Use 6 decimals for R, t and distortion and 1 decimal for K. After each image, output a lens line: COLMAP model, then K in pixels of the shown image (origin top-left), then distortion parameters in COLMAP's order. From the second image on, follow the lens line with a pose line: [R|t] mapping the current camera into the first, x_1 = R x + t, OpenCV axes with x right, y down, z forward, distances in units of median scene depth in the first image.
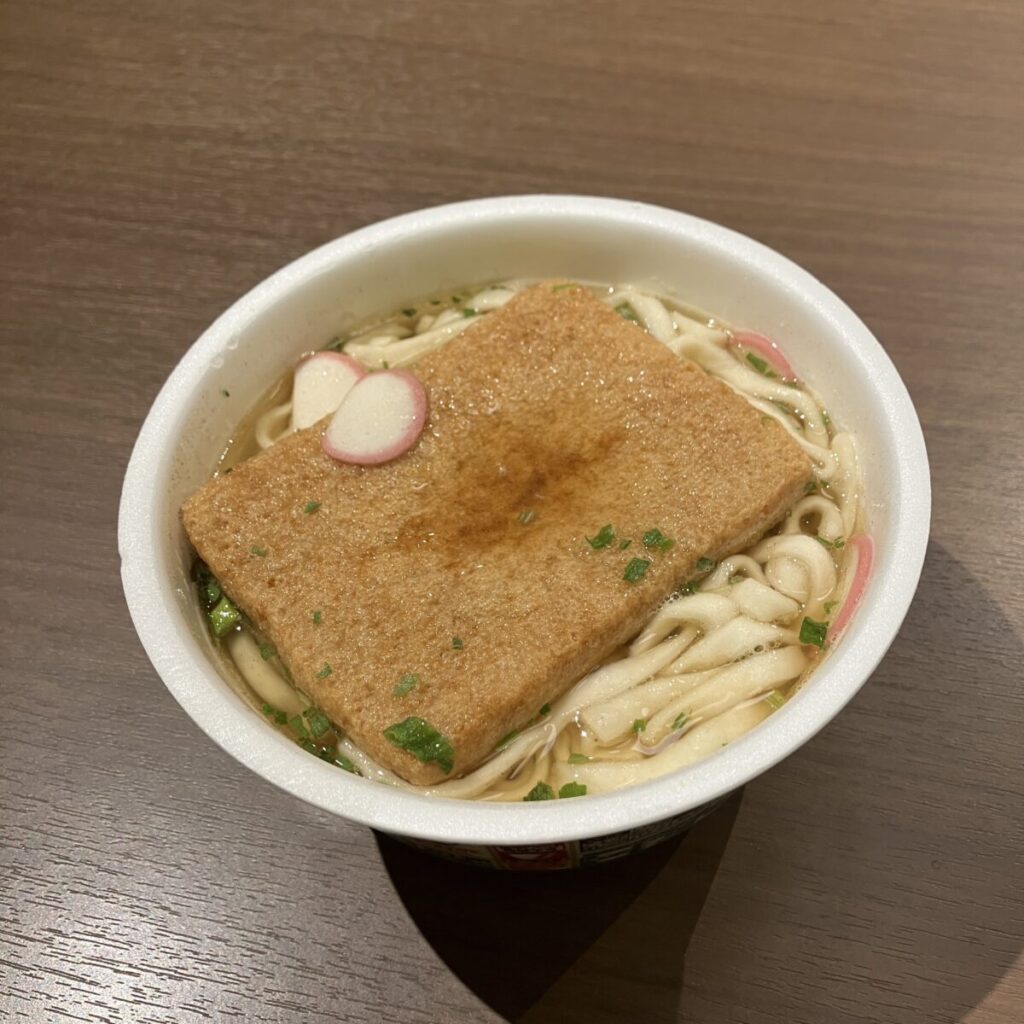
lens RADIAL K [[988.7, 0, 511.7], [0, 988.7, 511.8], [0, 0, 1]] dist [0.000122, 0.000000]
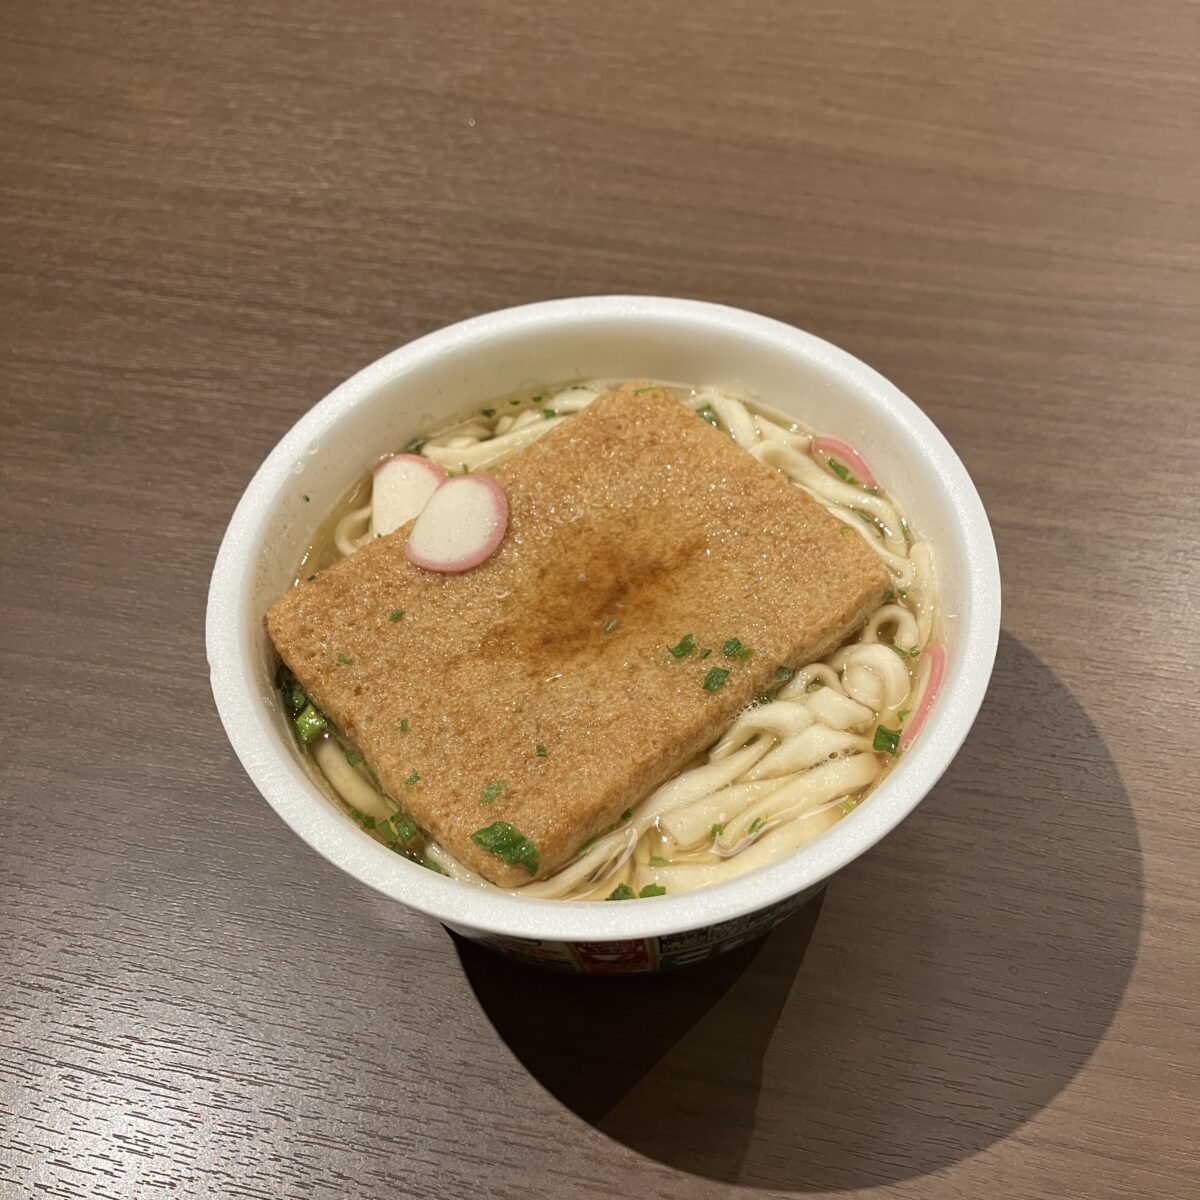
lens RADIAL K [[1158.6, 0, 601.6], [0, 1158.6, 600.6], [0, 0, 1]] dist [0.000122, 0.000000]
pose [[0.999866, 0.003129, 0.016089, -0.010093], [-0.003272, 0.999955, 0.008893, -0.027987], [-0.016061, -0.008944, 0.999831, -0.169352]]
